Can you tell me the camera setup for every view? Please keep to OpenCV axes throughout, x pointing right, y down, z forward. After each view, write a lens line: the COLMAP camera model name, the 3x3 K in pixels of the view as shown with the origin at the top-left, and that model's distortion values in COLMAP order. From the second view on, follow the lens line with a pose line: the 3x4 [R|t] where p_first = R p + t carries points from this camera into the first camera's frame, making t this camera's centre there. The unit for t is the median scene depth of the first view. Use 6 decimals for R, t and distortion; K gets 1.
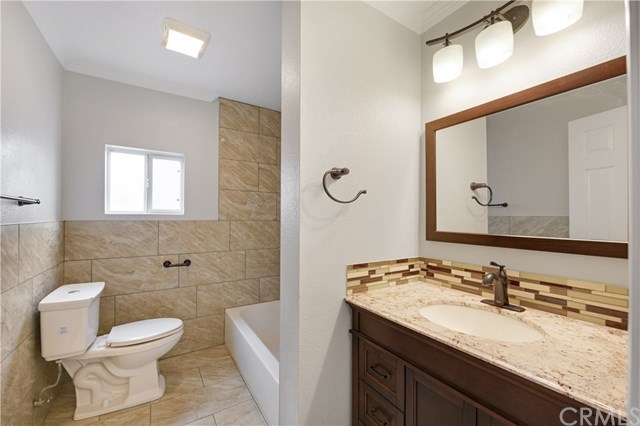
lens RADIAL K [[257.6, 0, 319.3], [0, 257.6, 215.3], [0, 0, 1]] dist [-0.010317, 0.000023]
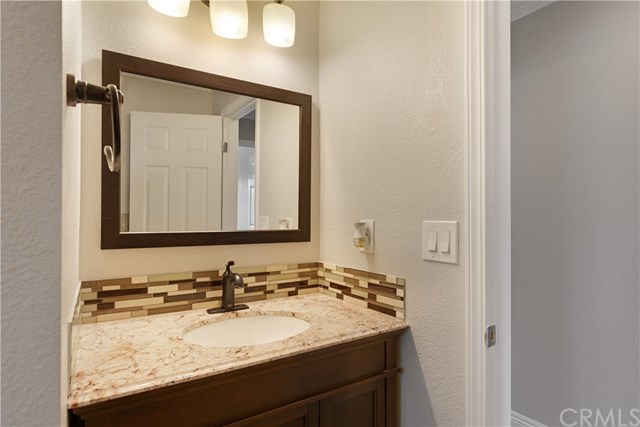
lens RADIAL K [[345.4, 0, 320.0], [0, 345.4, 213.5], [0, 0, 1]] dist [0.000117, -0.000129]
pose [[-0.001720, 0.010781, 0.999940, -0.479312], [-0.006937, 0.999918, -0.010792, 0.027195], [-0.999974, -0.006955, -0.001646, 0.655862]]
